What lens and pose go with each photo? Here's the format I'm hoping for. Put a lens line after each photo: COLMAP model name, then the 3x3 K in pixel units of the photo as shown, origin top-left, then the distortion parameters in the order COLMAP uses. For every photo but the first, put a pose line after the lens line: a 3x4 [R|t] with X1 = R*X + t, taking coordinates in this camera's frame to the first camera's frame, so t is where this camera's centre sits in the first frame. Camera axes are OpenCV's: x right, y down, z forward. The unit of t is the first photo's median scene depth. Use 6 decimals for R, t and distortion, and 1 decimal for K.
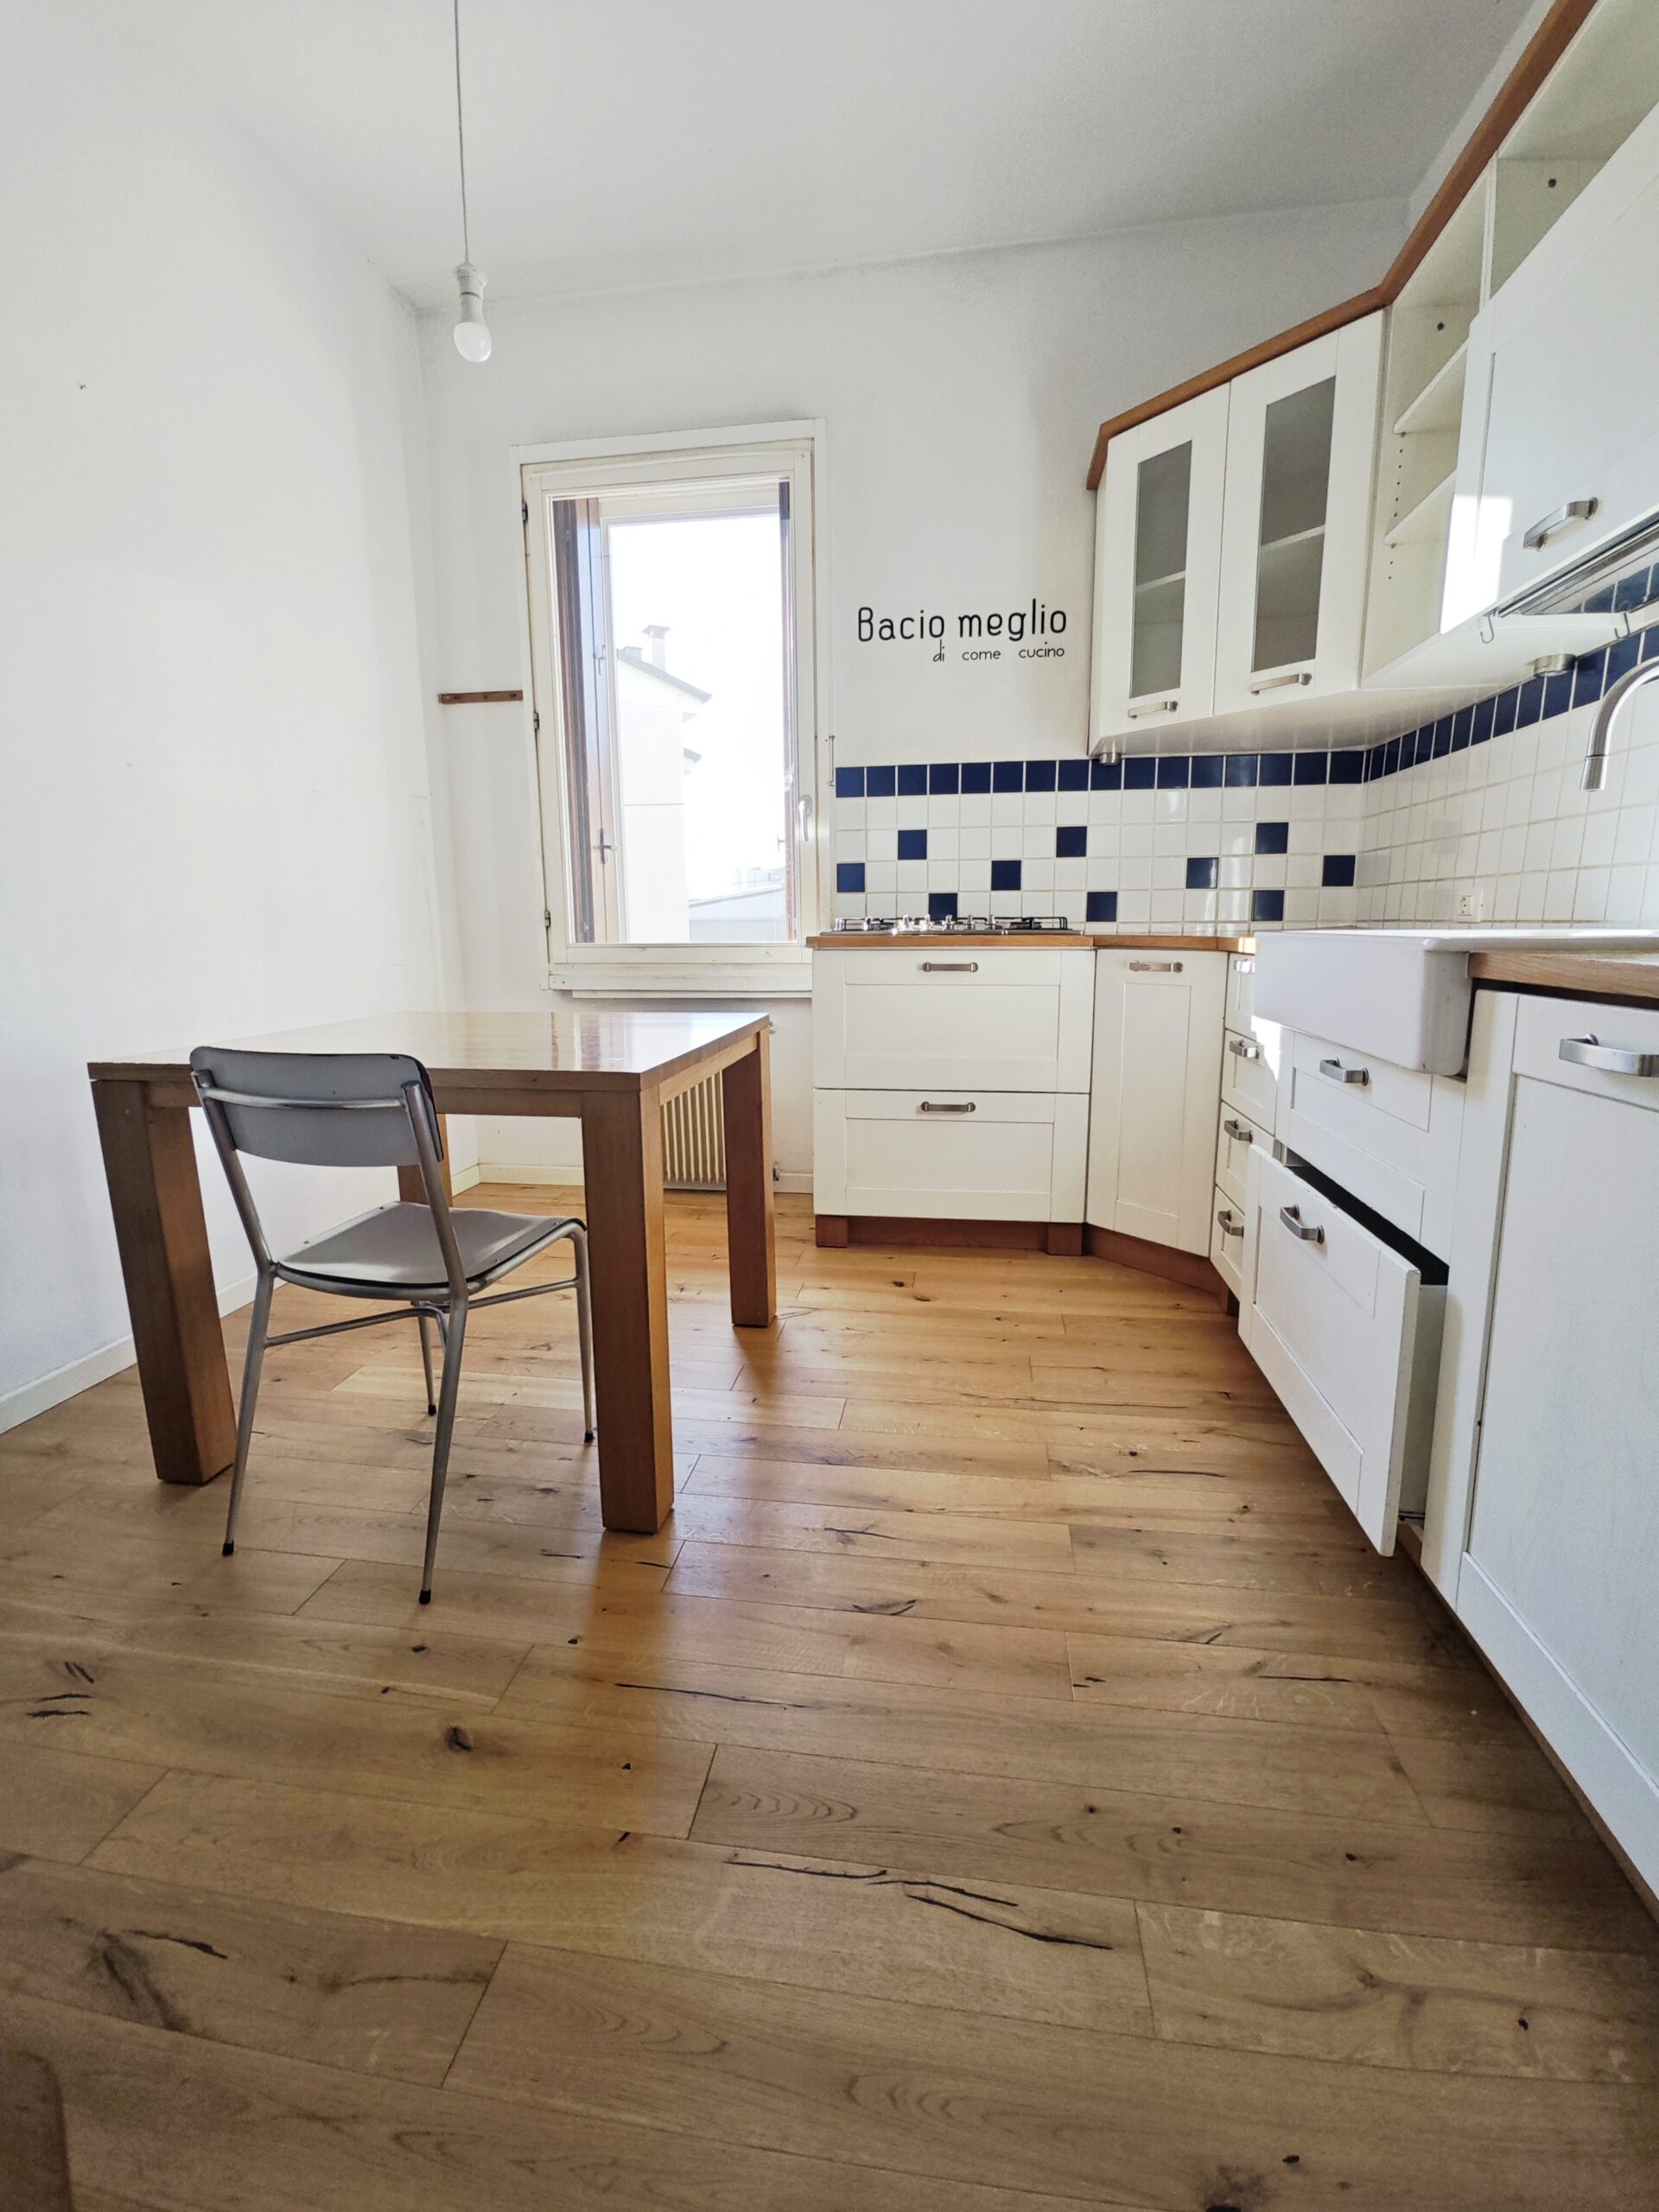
lens RADIAL K [[1031.9, 0, 821.6], [0, 1031.9, 1112.3], [0, 0, 1]] dist [-0.044220, 0.021472]
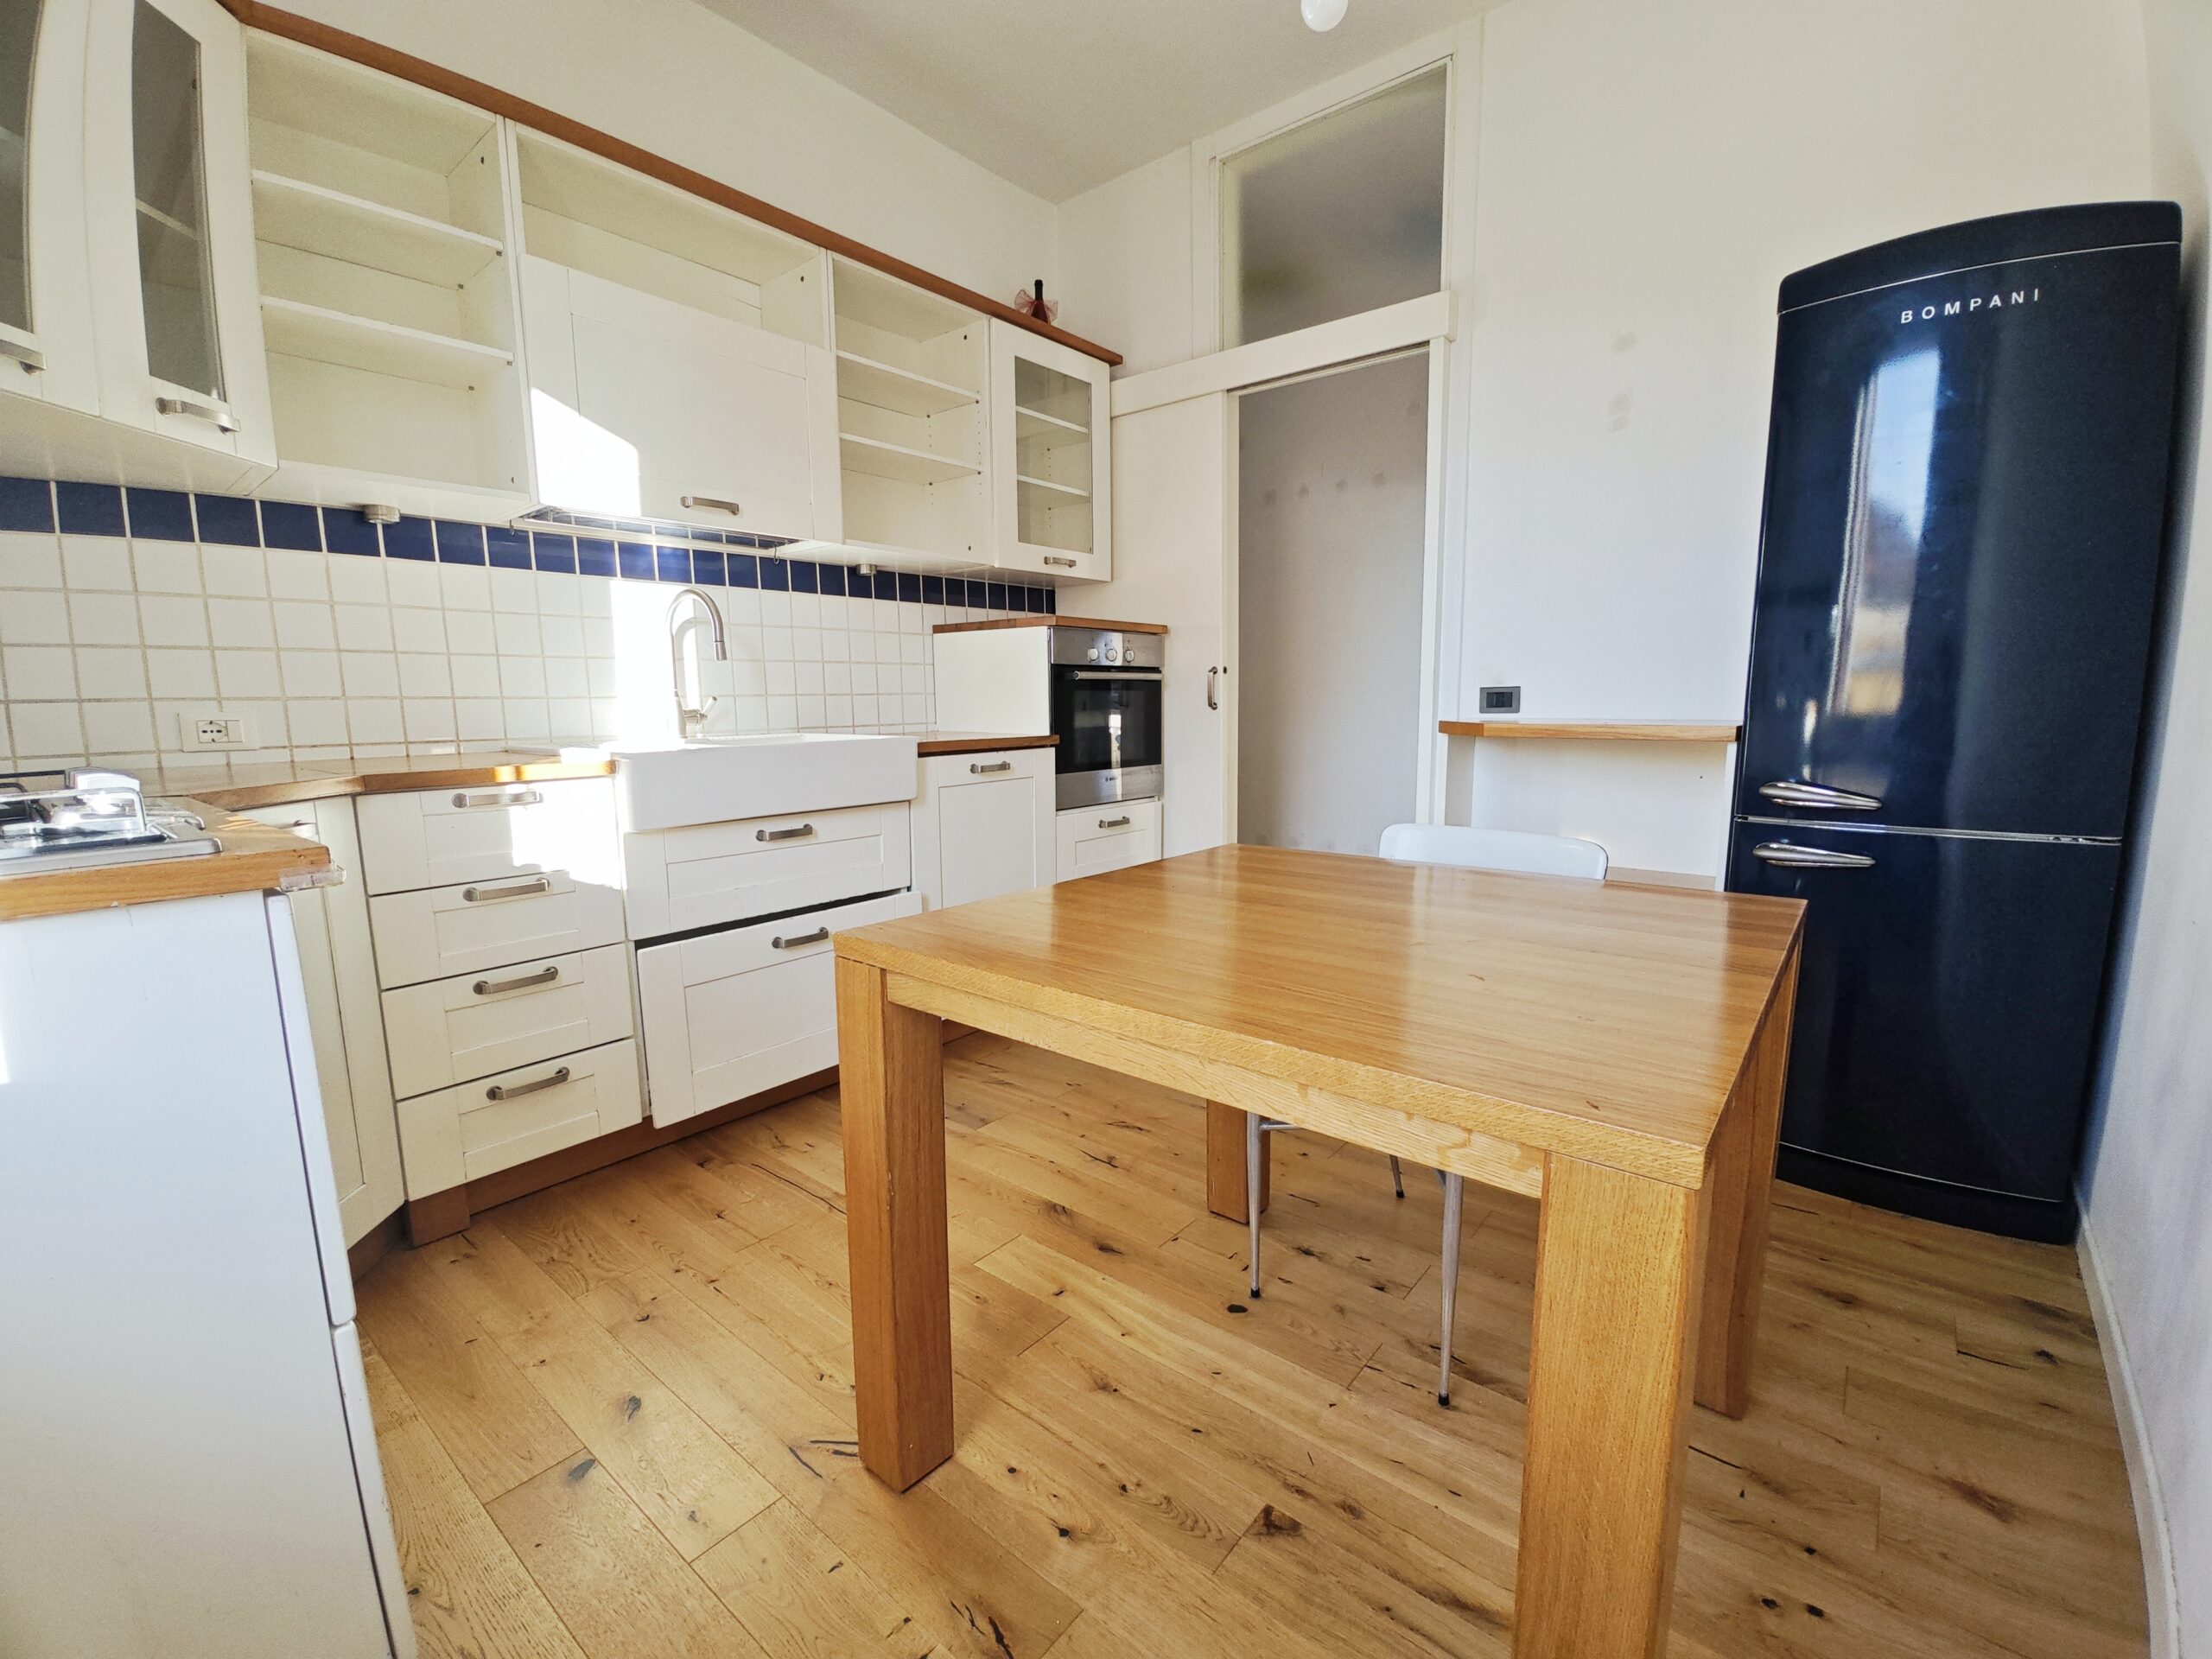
lens RADIAL K [[952.3, 0, 1113.1], [0, 952.3, 840.6], [0, 0, 1]] dist [-0.035154, 0.019354]
pose [[-0.860567, -0.055898, 0.506261, -0.488363], [0.115485, 0.946660, 0.300829, -0.314311], [-0.496073, 0.317349, -0.808209, 1.506352]]
